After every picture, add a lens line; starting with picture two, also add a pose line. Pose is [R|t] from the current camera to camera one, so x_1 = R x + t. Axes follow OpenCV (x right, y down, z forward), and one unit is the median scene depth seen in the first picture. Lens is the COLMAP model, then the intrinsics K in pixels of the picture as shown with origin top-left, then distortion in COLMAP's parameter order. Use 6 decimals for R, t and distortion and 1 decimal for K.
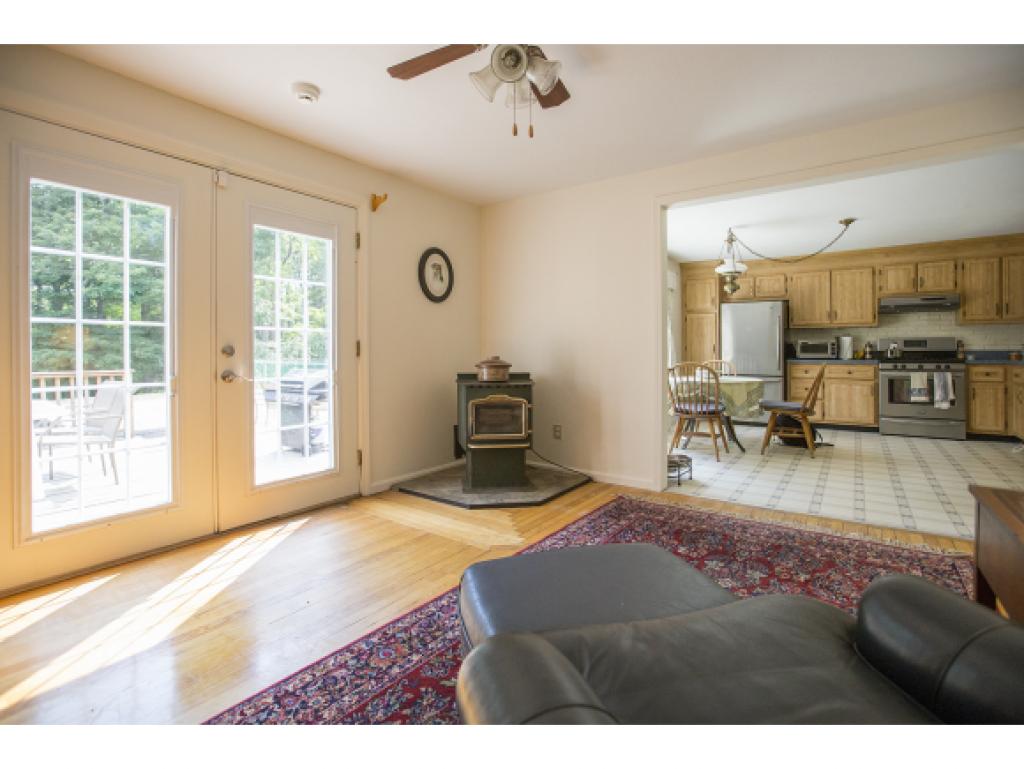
lens RADIAL K [[465.7, 0, 511.8], [0, 465.7, 356.4], [0, 0, 1]] dist [-0.042368, 0.000082]
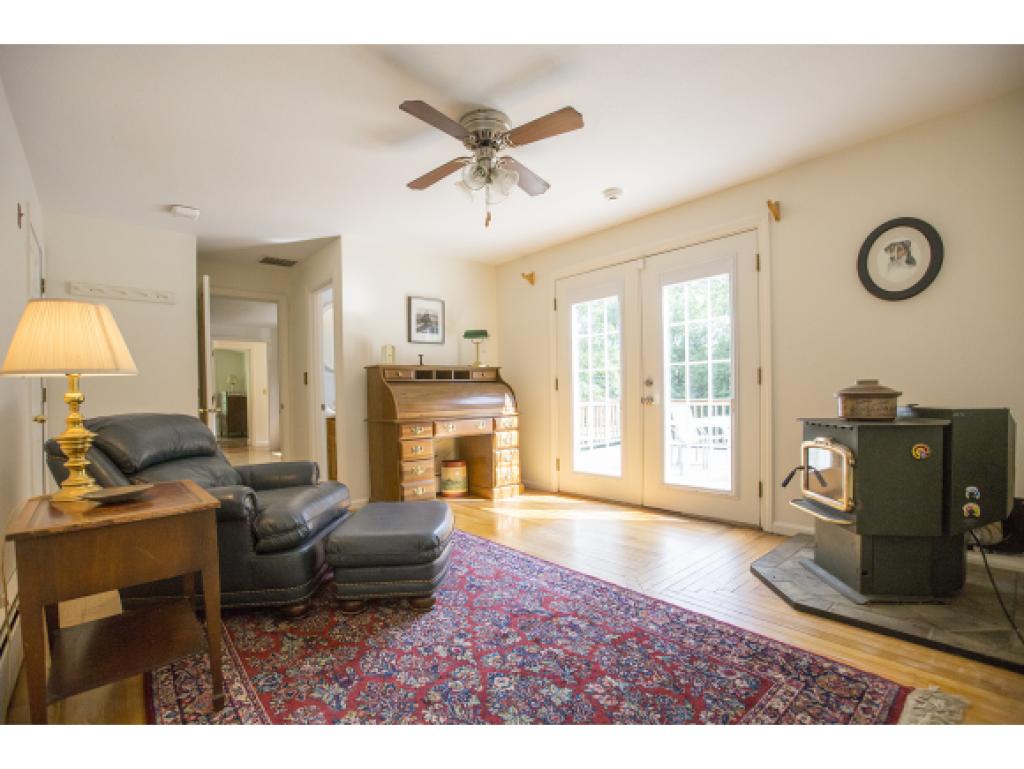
lens RADIAL K [[464.3, 0, 507.4], [0, 464.3, 402.1], [0, 0, 1]] dist [-0.041520, 0.000315]
pose [[-0.195765, 0.022237, -0.980399, 0.786287], [0.019336, 0.999636, 0.018812, 0.011658], [0.980460, -0.015274, -0.196124, 0.762144]]
